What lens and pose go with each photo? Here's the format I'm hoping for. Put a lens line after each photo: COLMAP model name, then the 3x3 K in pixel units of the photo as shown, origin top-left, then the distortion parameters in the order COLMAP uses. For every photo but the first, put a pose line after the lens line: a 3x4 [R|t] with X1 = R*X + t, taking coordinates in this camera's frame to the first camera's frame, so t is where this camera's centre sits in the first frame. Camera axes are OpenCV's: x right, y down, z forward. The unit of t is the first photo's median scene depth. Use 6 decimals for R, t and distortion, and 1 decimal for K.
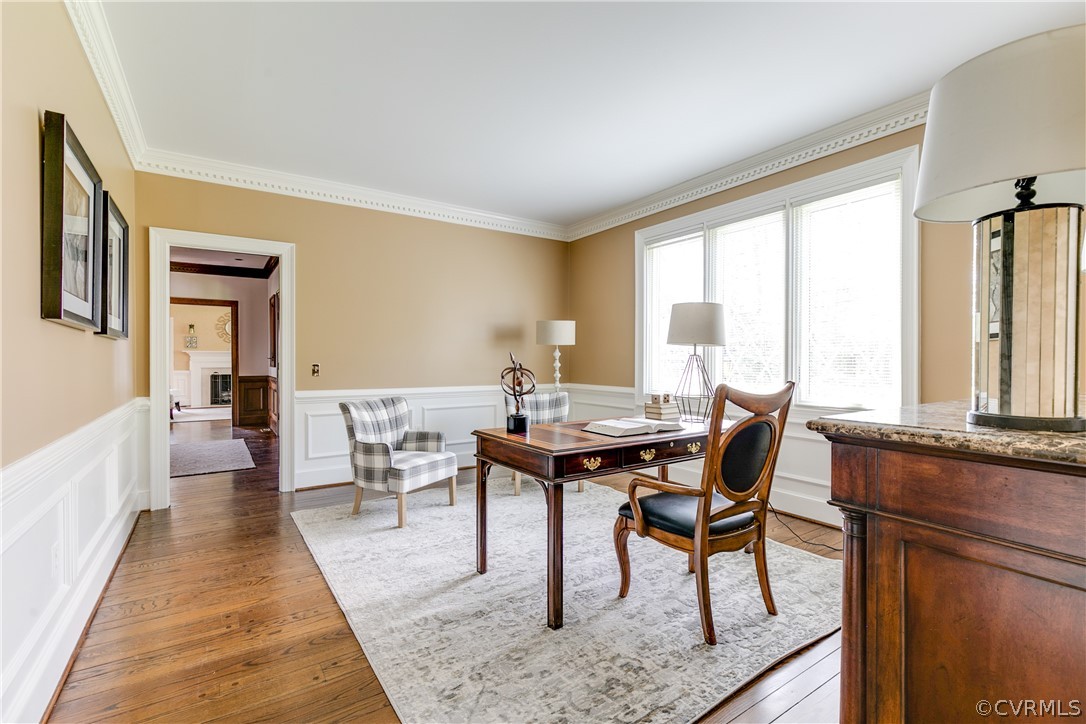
lens RADIAL K [[494.5, 0, 546.7], [0, 494.5, 362.1], [0, 0, 1]] dist [0.003681, -0.000178]
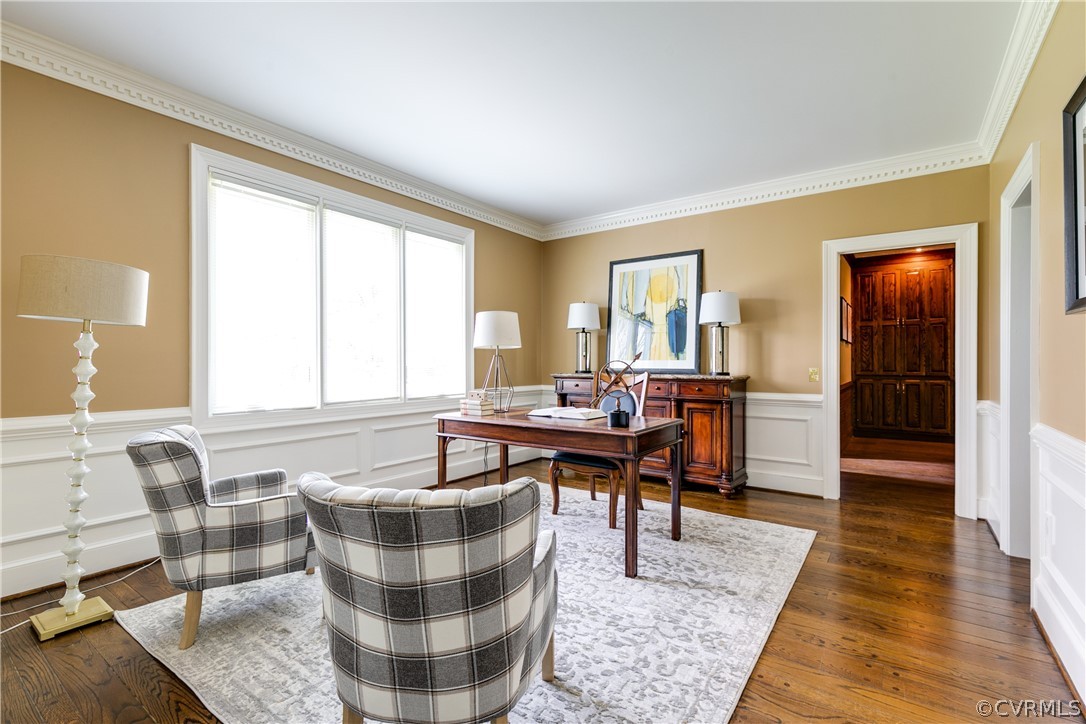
lens RADIAL K [[494.5, 0, 546.4], [0, 494.5, 364.9], [0, 0, 1]] dist [0.003681, -0.000178]
pose [[-0.348084, -0.009649, 0.937414, -0.543375], [-0.002096, 0.999953, 0.009515, -0.004045], [-0.937461, 0.001347, -0.348087, 0.823817]]
